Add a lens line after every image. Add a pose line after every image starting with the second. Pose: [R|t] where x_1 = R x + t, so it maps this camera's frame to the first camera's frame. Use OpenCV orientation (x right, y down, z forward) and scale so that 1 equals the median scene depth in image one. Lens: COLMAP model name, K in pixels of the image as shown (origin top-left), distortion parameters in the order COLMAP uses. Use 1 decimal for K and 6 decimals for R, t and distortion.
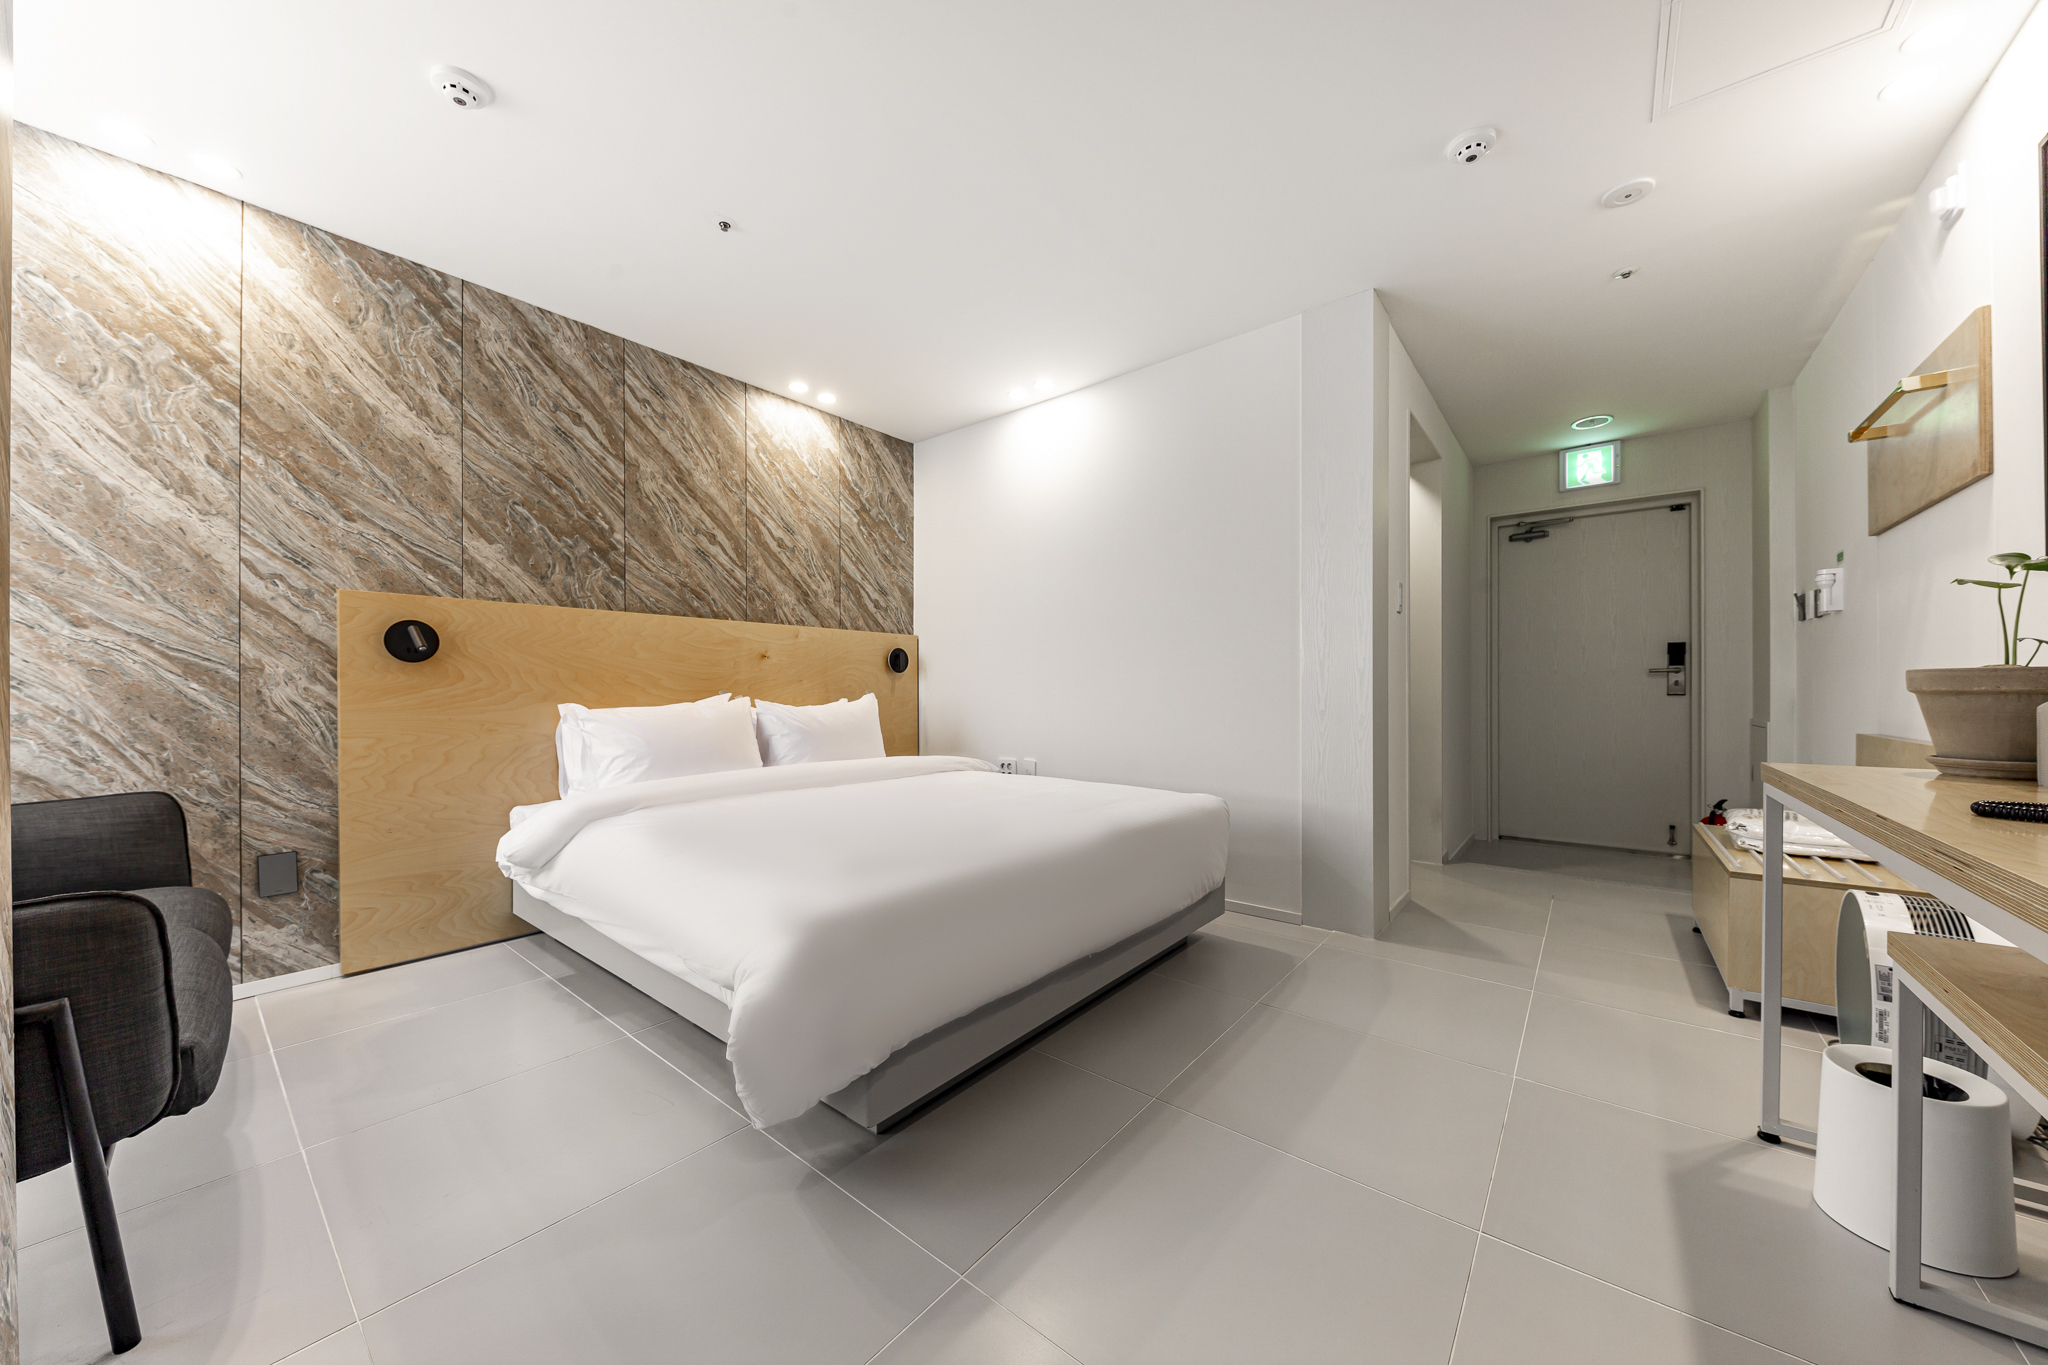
lens RADIAL K [[688.9, 0, 1024.0], [0, 688.9, 682.5], [0, 0, 1]] dist [-0.031088, -0.000137]
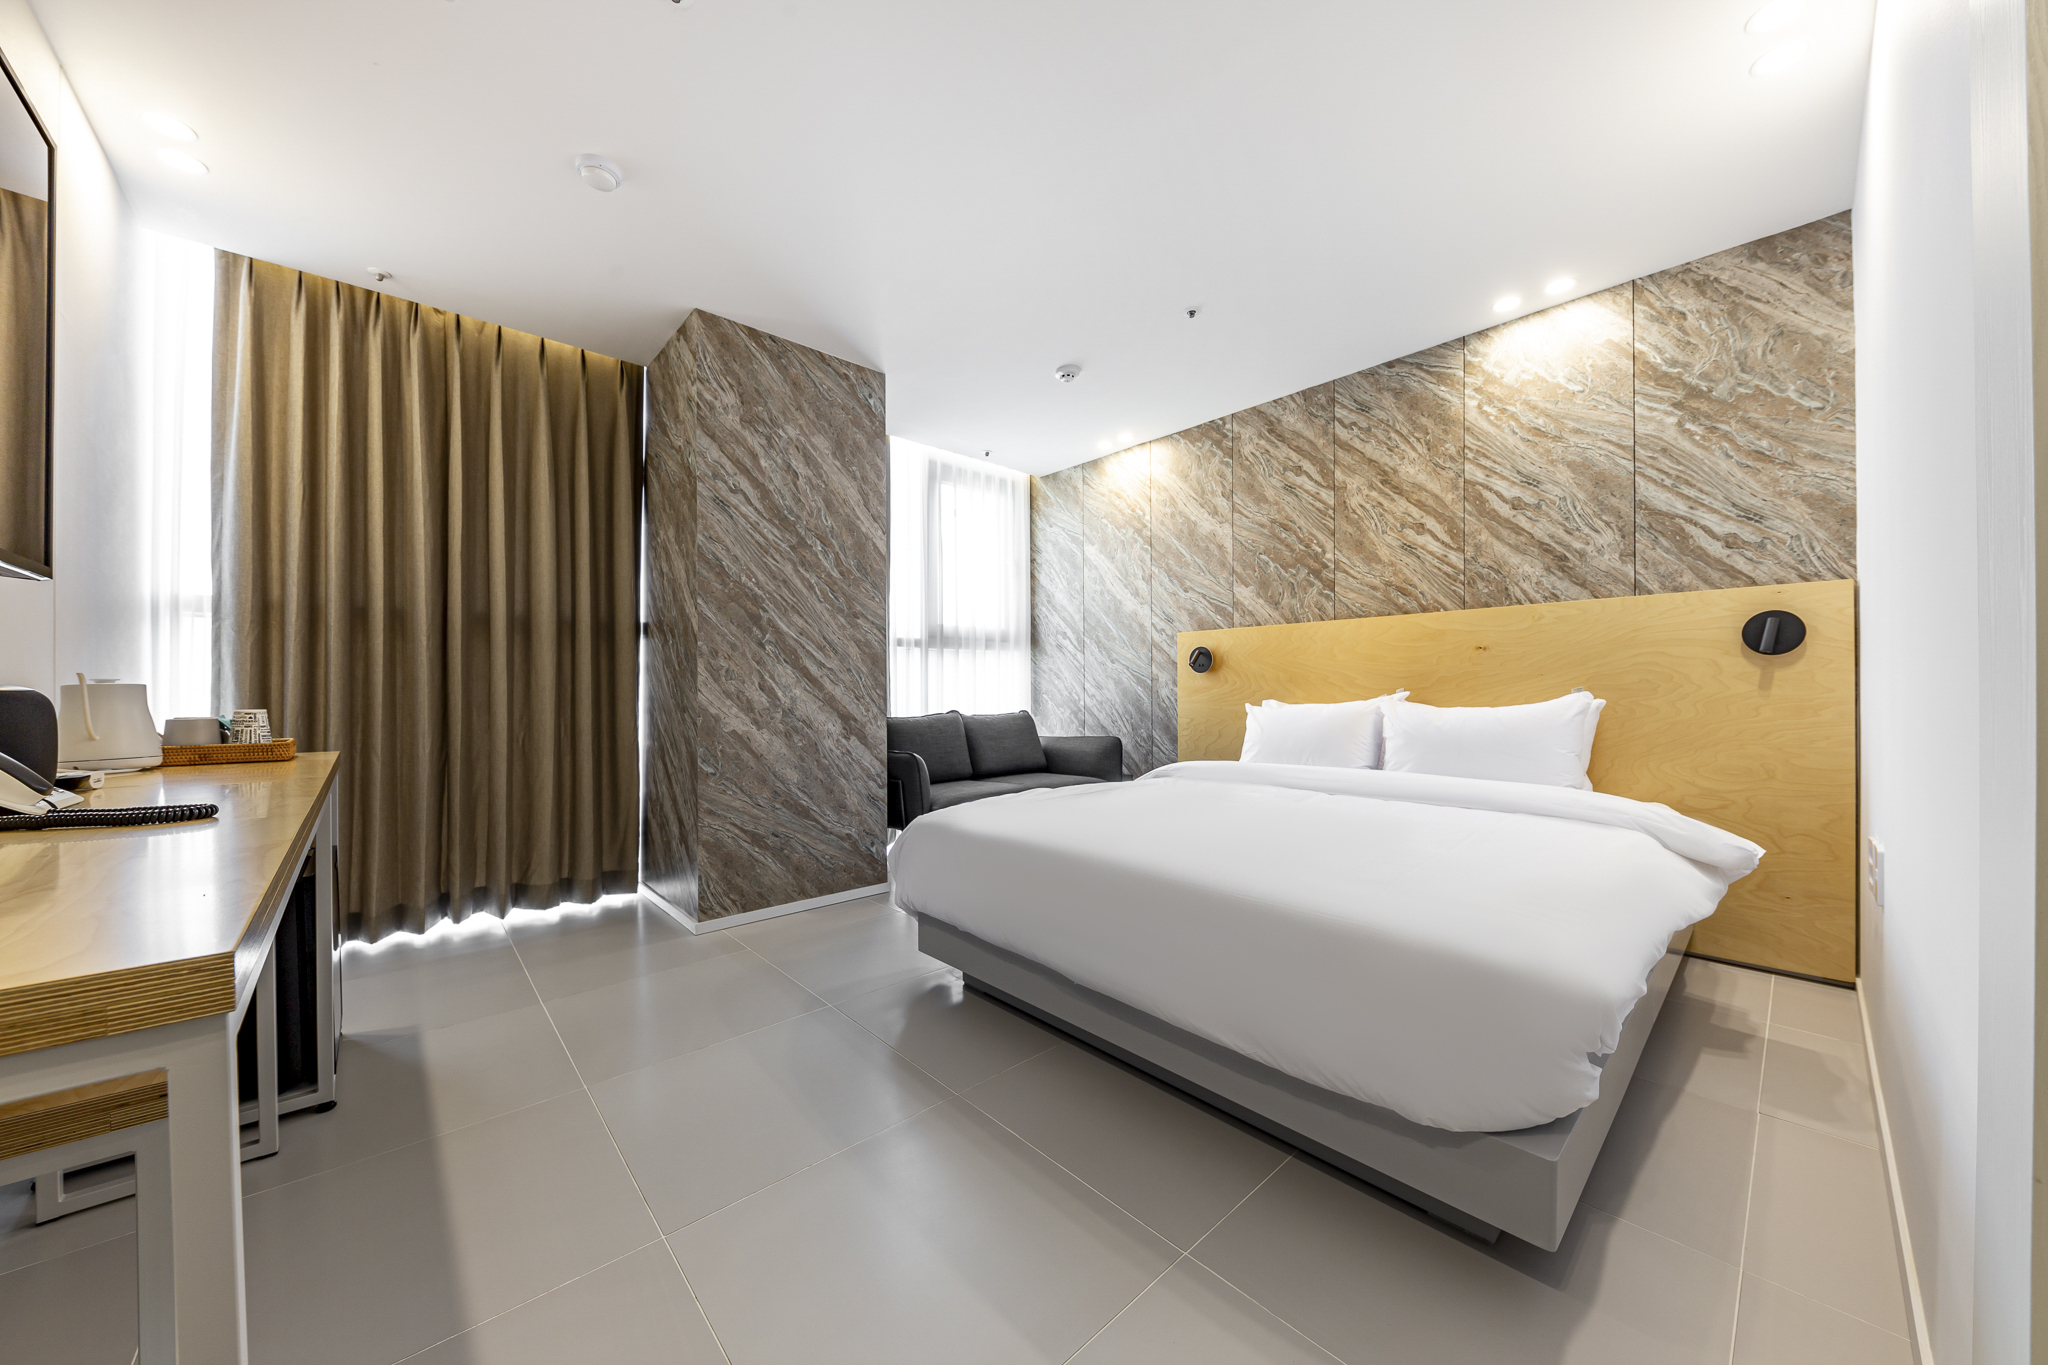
lens RADIAL K [[688.9, 0, 1024.0], [0, 688.9, 682.5], [0, 0, 1]] dist [-0.031088, -0.000137]
pose [[-0.184123, -0.013734, -0.982807, 0.578905], [0.013907, 0.999766, -0.016577, 0.010977], [0.982805, -0.016720, -0.183889, 0.641388]]
